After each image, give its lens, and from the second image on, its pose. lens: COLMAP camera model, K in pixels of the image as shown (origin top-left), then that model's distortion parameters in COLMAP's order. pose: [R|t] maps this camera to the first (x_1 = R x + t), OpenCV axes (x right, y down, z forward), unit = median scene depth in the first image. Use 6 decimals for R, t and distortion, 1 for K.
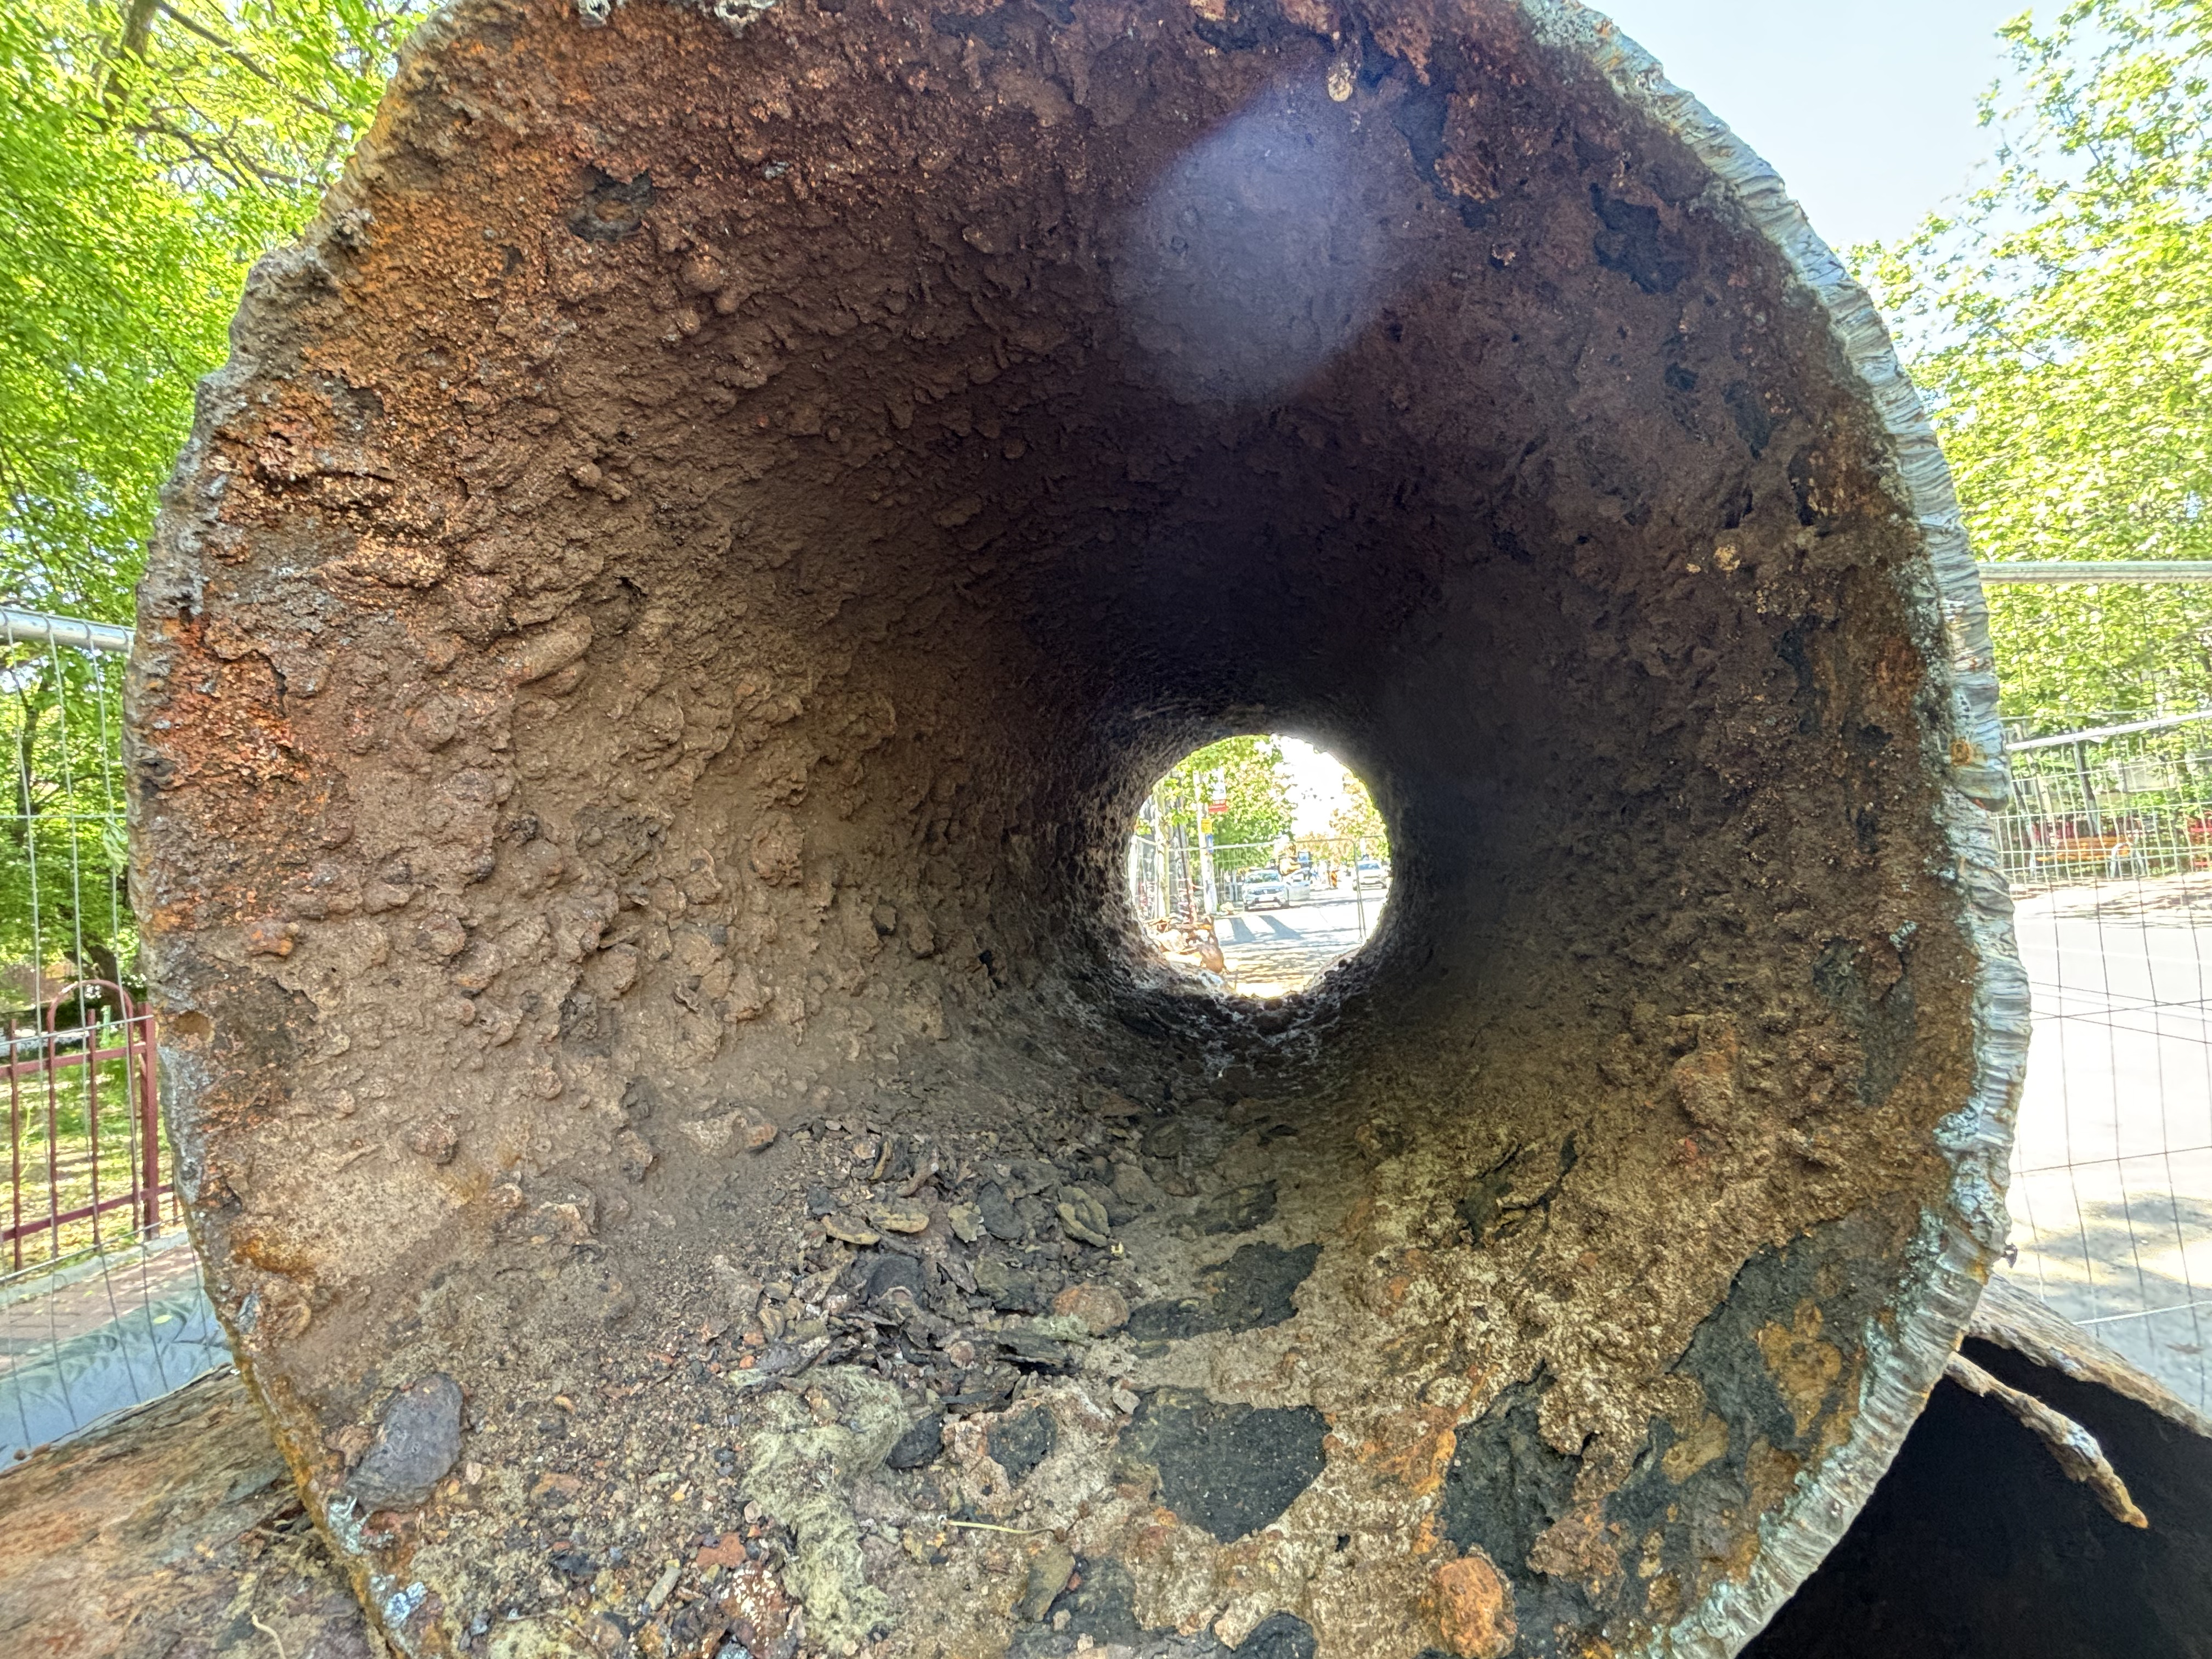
lens RADIAL K [[996.6, 0, 1105.7], [0, 996.6, 826.2], [0, 0, 1]] dist [0.000751, -0.000009]
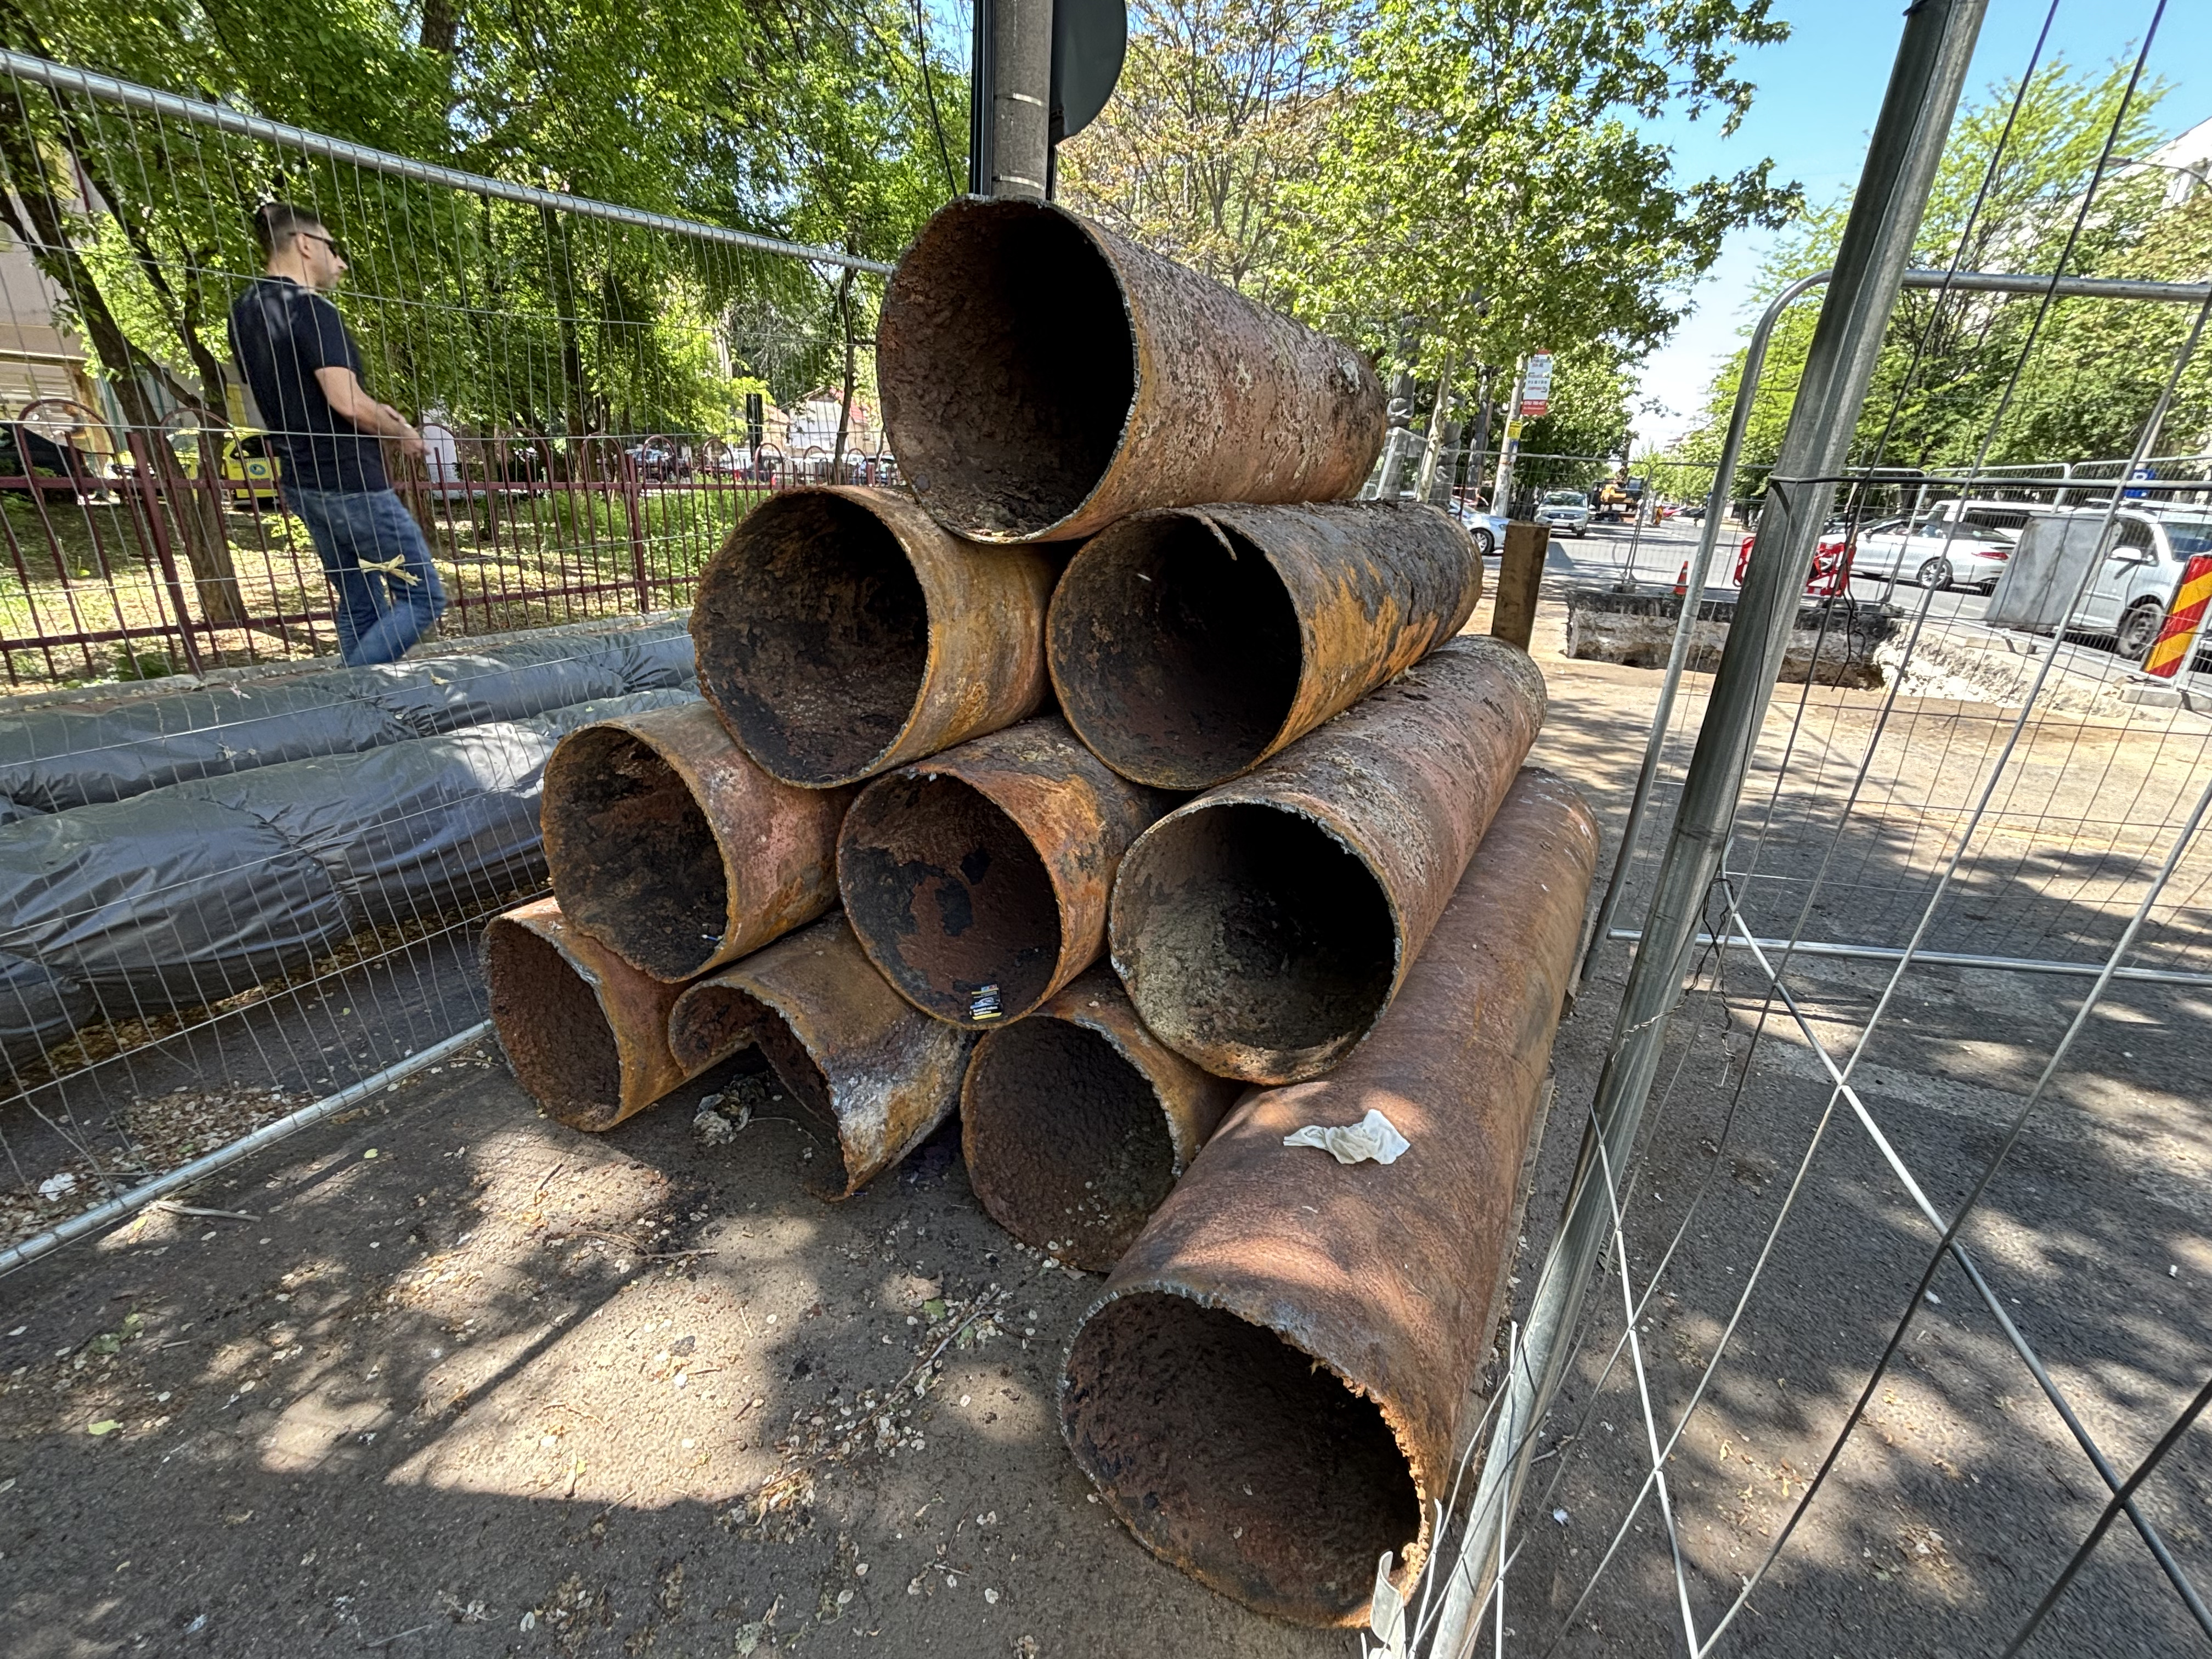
lens RADIAL K [[996.6, 0, 1109.5], [0, 996.6, 828.7], [0, 0, 1]] dist [0.000751, -0.000009]
pose [[0.956559, 0.211617, -0.200532, 0.867751], [-0.114556, 0.905341, 0.408943, -0.020946], [0.268089, -0.368206, 0.890254, -2.071422]]
